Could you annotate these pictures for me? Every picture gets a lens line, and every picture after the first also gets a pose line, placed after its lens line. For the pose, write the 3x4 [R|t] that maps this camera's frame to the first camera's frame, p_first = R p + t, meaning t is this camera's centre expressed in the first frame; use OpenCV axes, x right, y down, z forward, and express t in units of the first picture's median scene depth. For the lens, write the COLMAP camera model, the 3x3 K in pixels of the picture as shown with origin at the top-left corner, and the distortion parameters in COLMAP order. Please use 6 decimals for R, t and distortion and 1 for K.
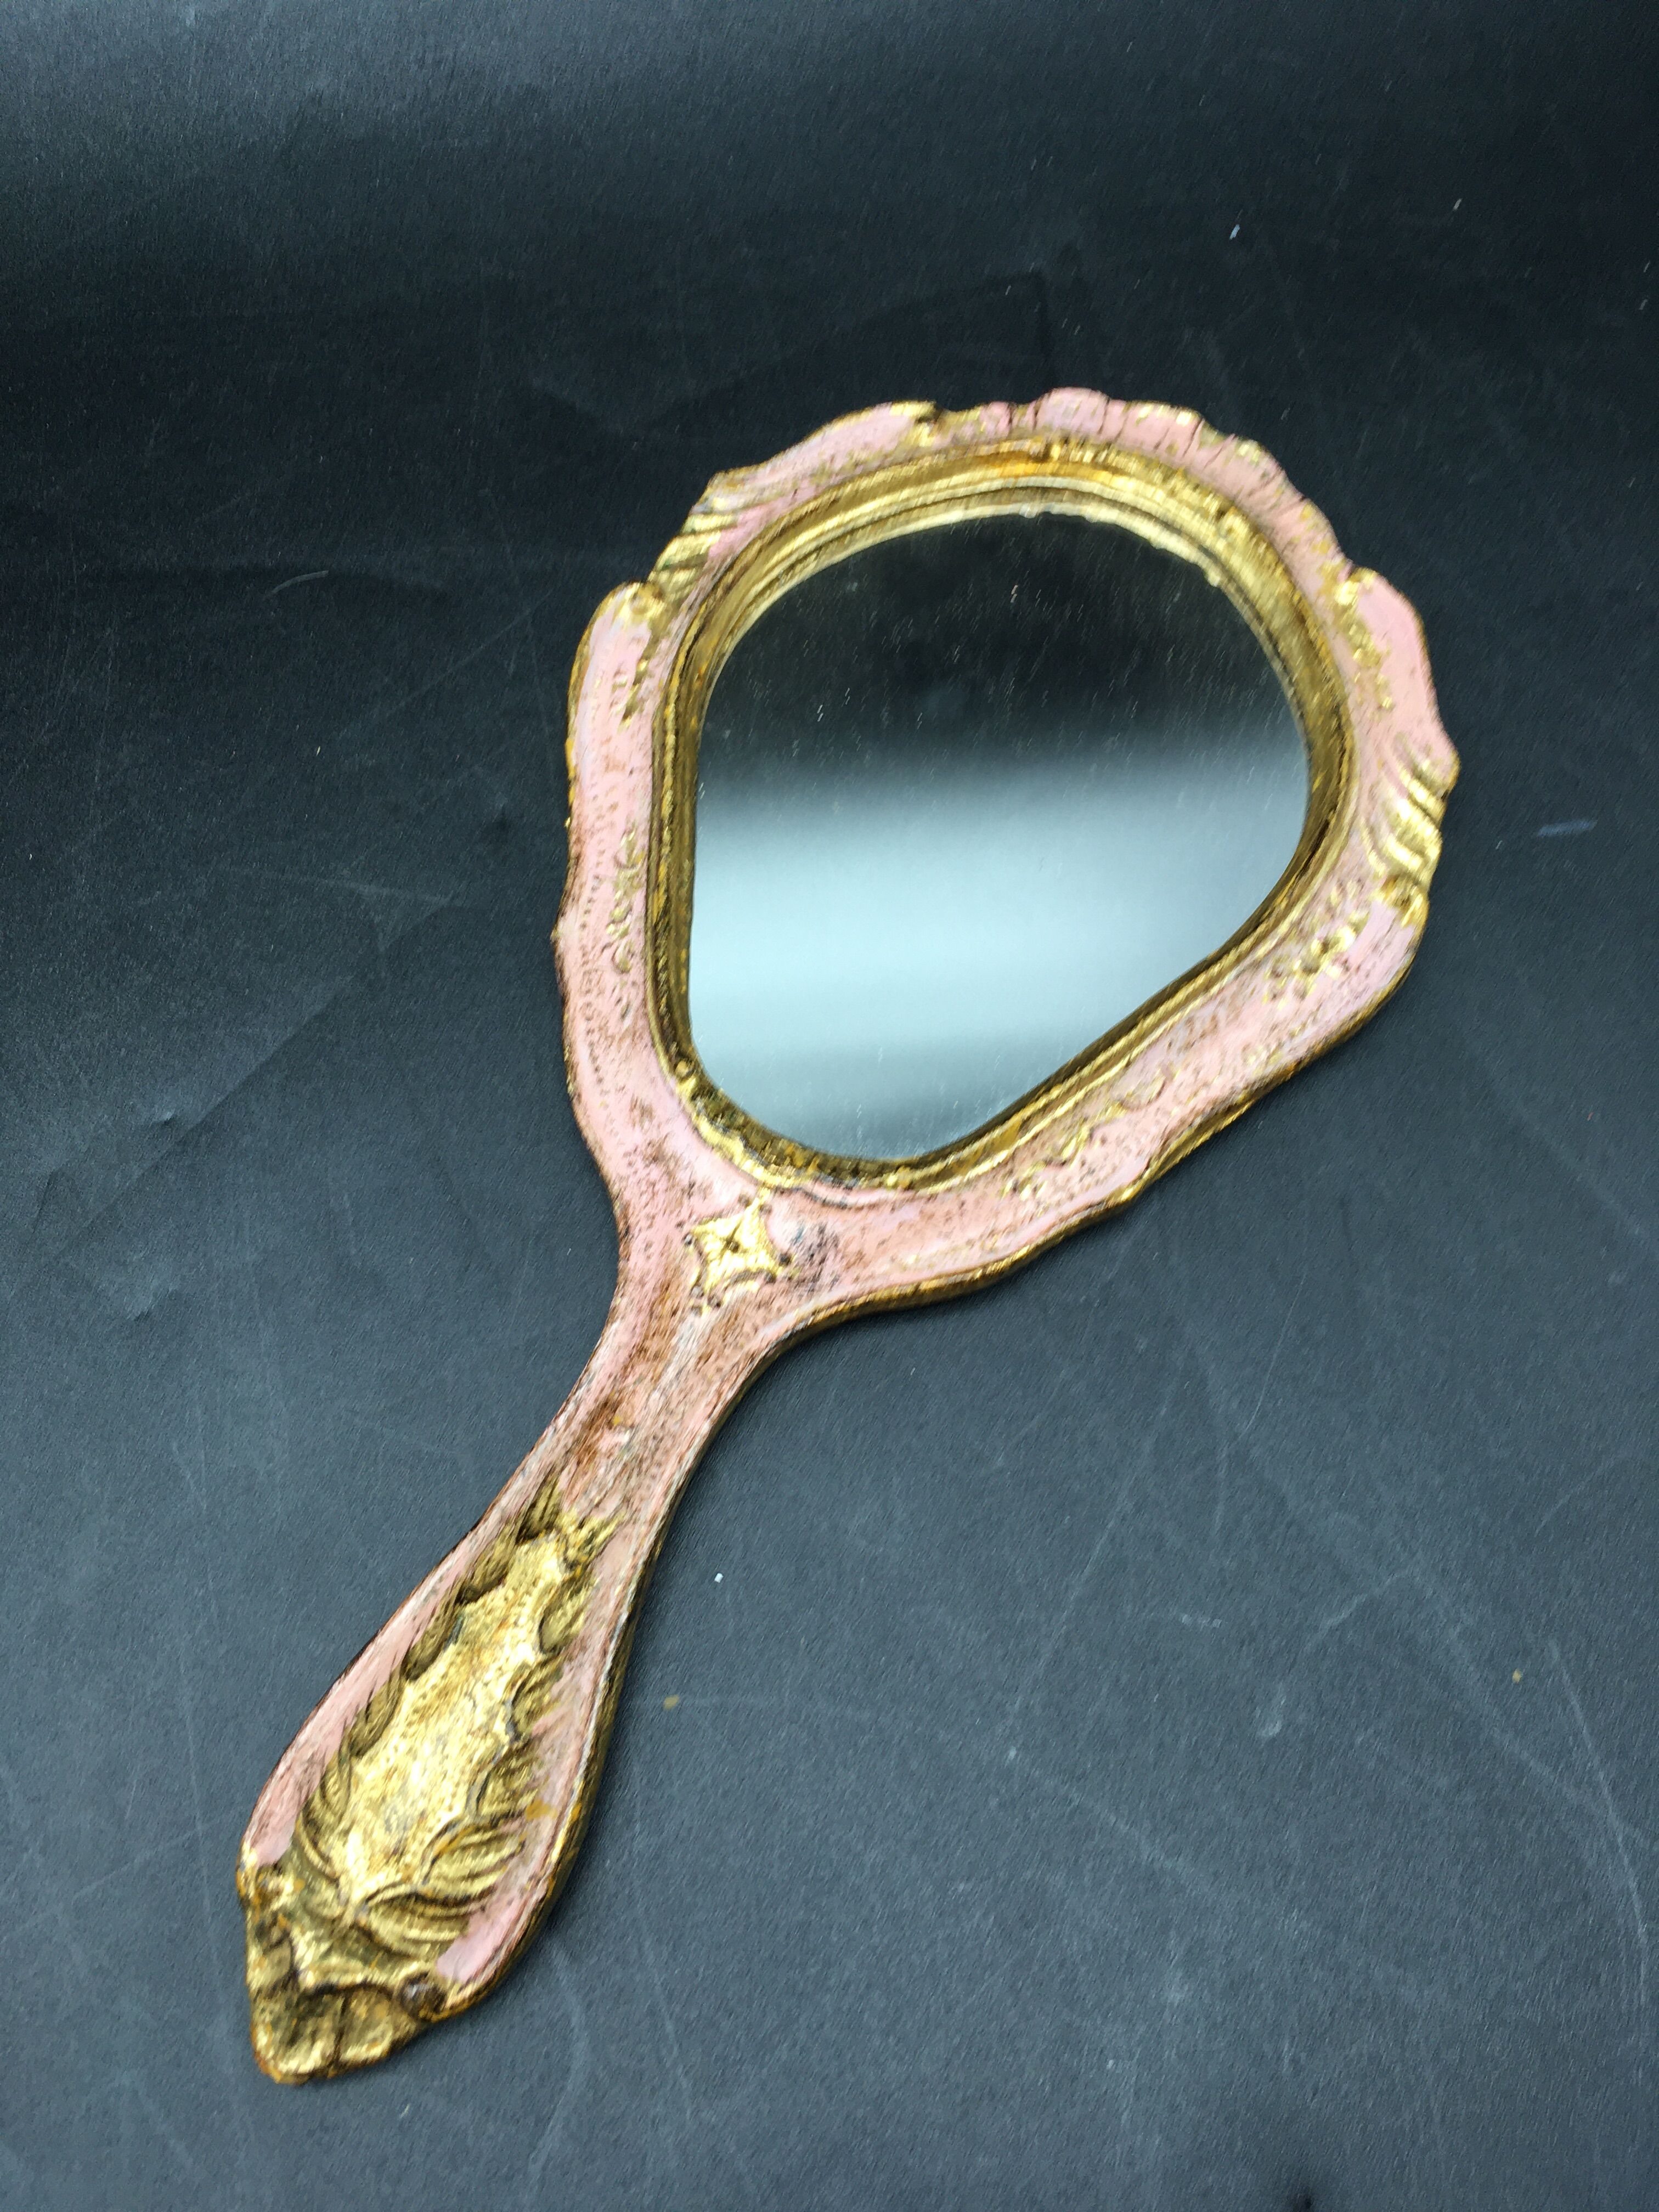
lens RADIAL K [[1895.2, 0, 818.4], [0, 1895.2, 1107.2], [0, 0, 1]] dist [0.019701, -0.074191]
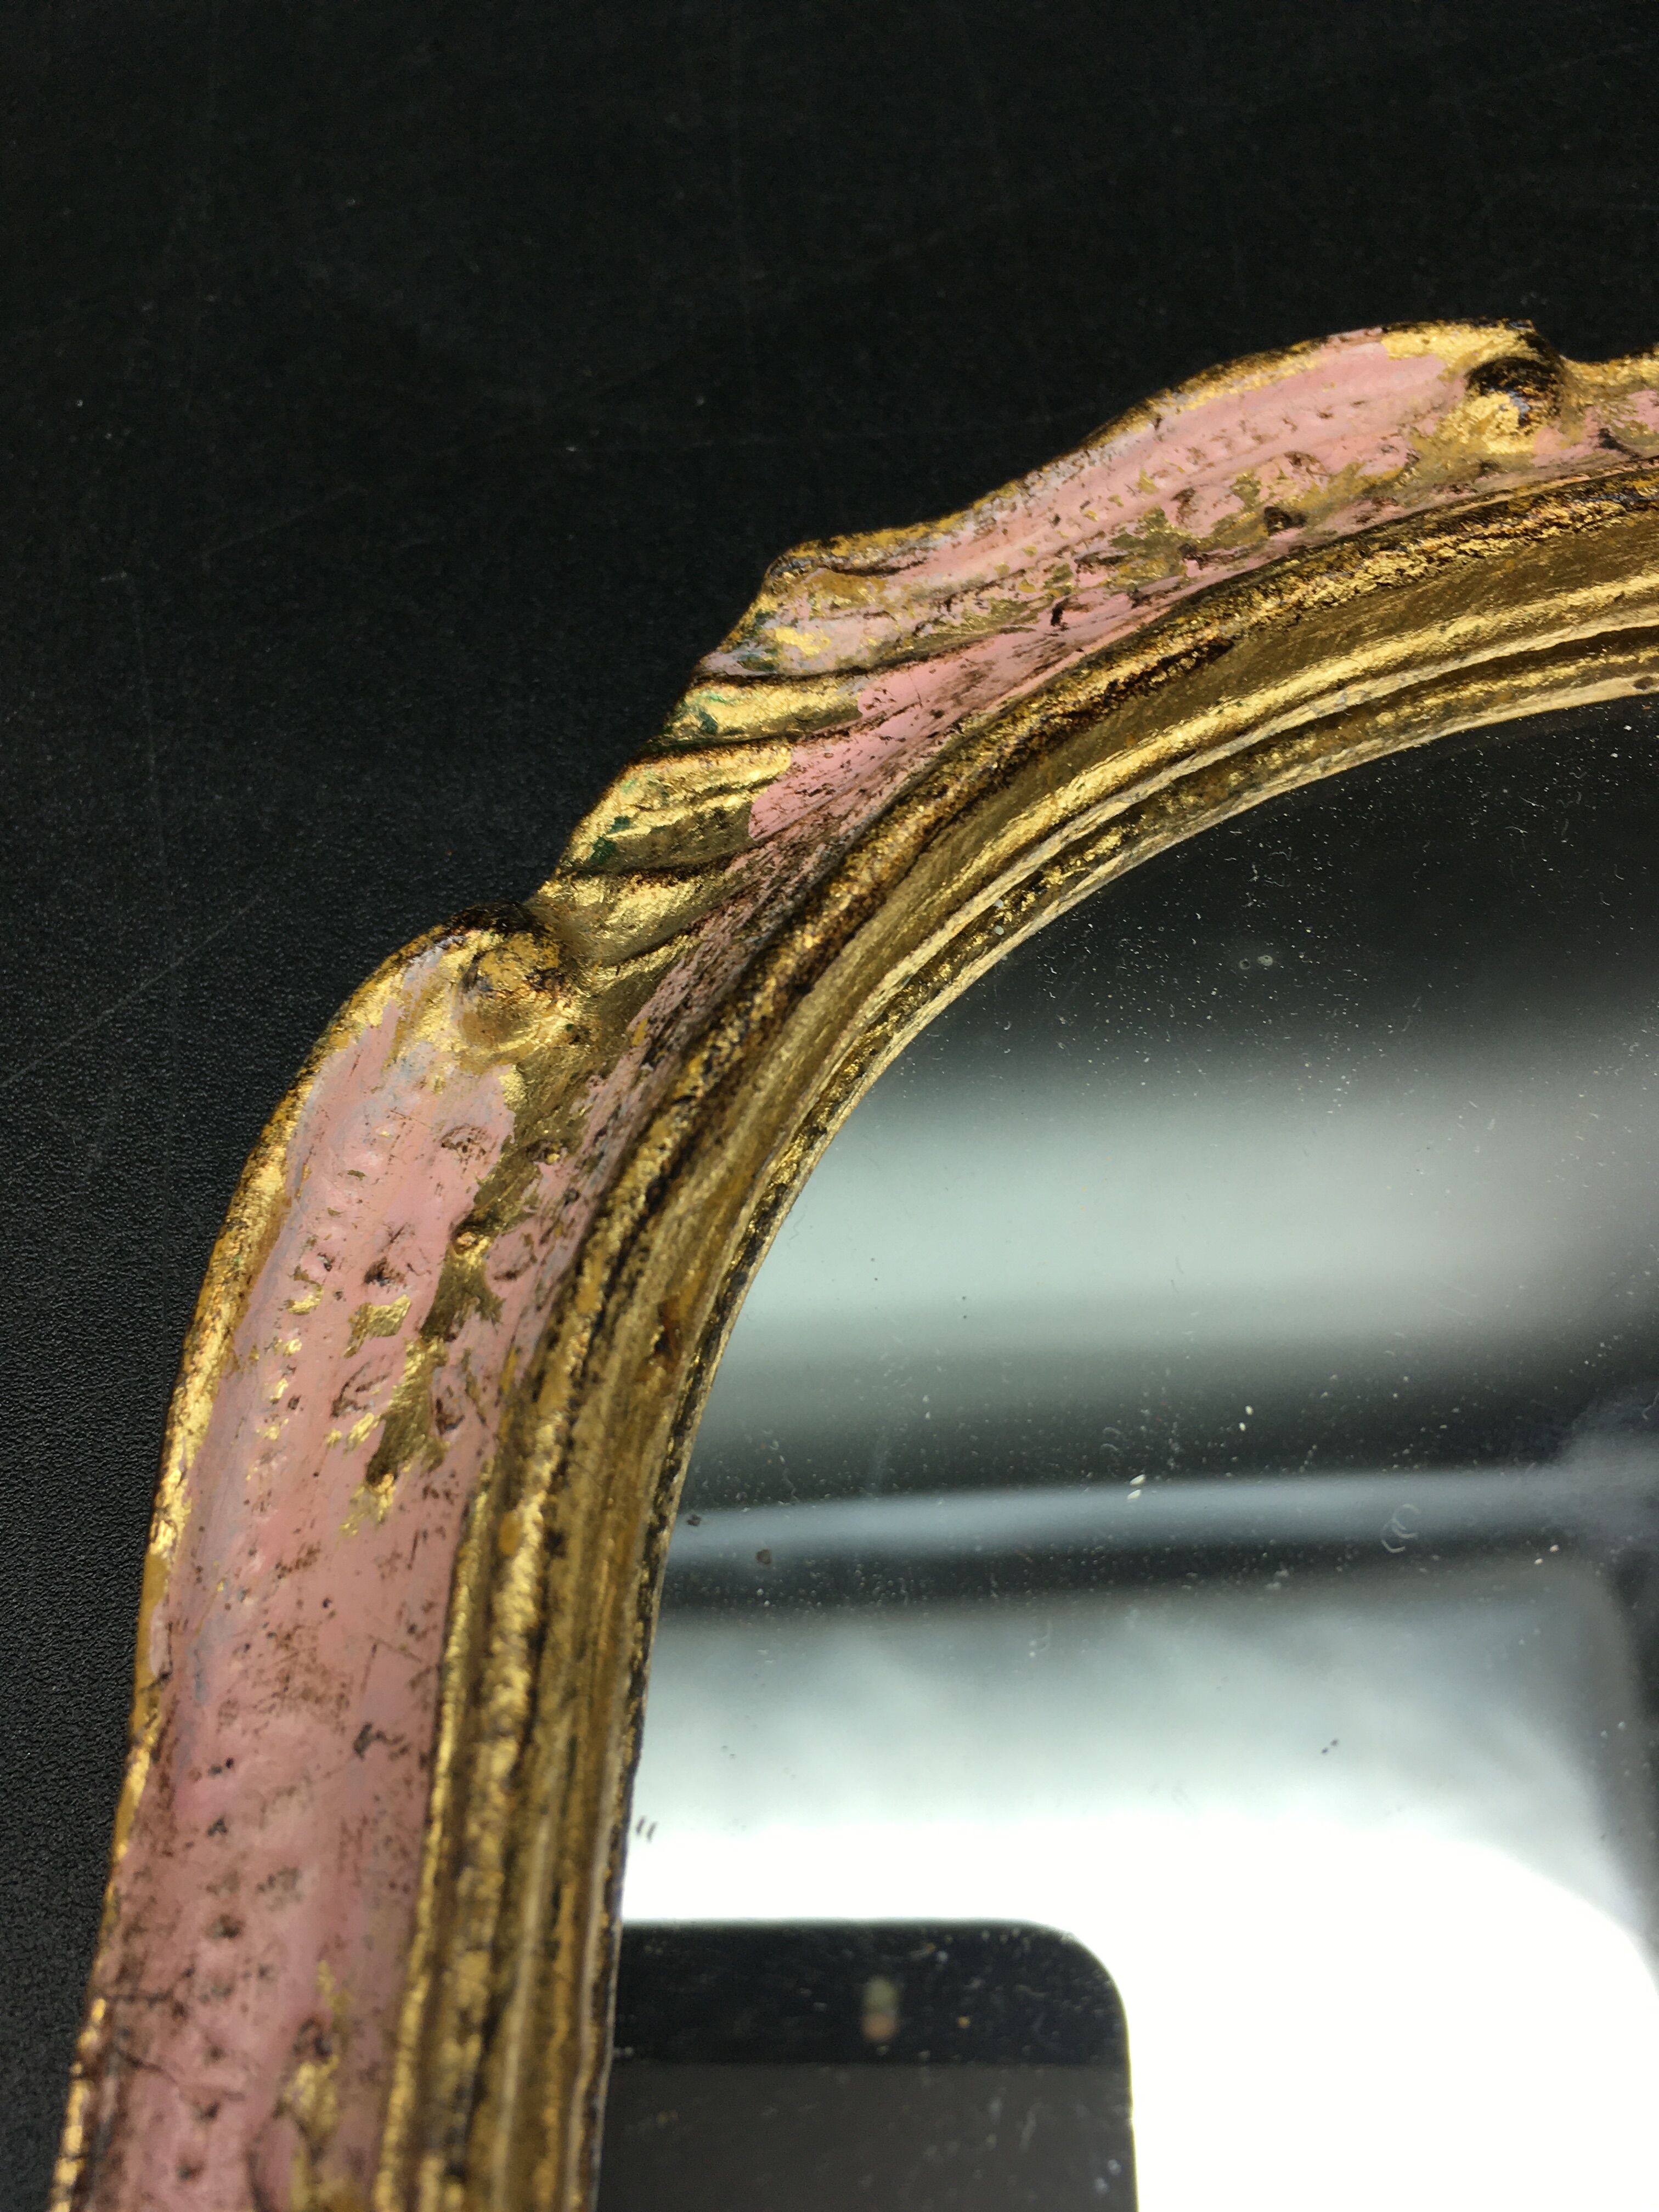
lens RADIAL K [[1895.2, 0, 828.5], [0, 1895.2, 1101.6], [0, 0, 1]] dist [0.019701, -0.074191]
pose [[0.995900, 0.044512, -0.078756, -0.021987], [-0.046380, 0.998681, -0.022046, -0.249700], [0.077671, 0.025608, 0.996650, 0.734673]]
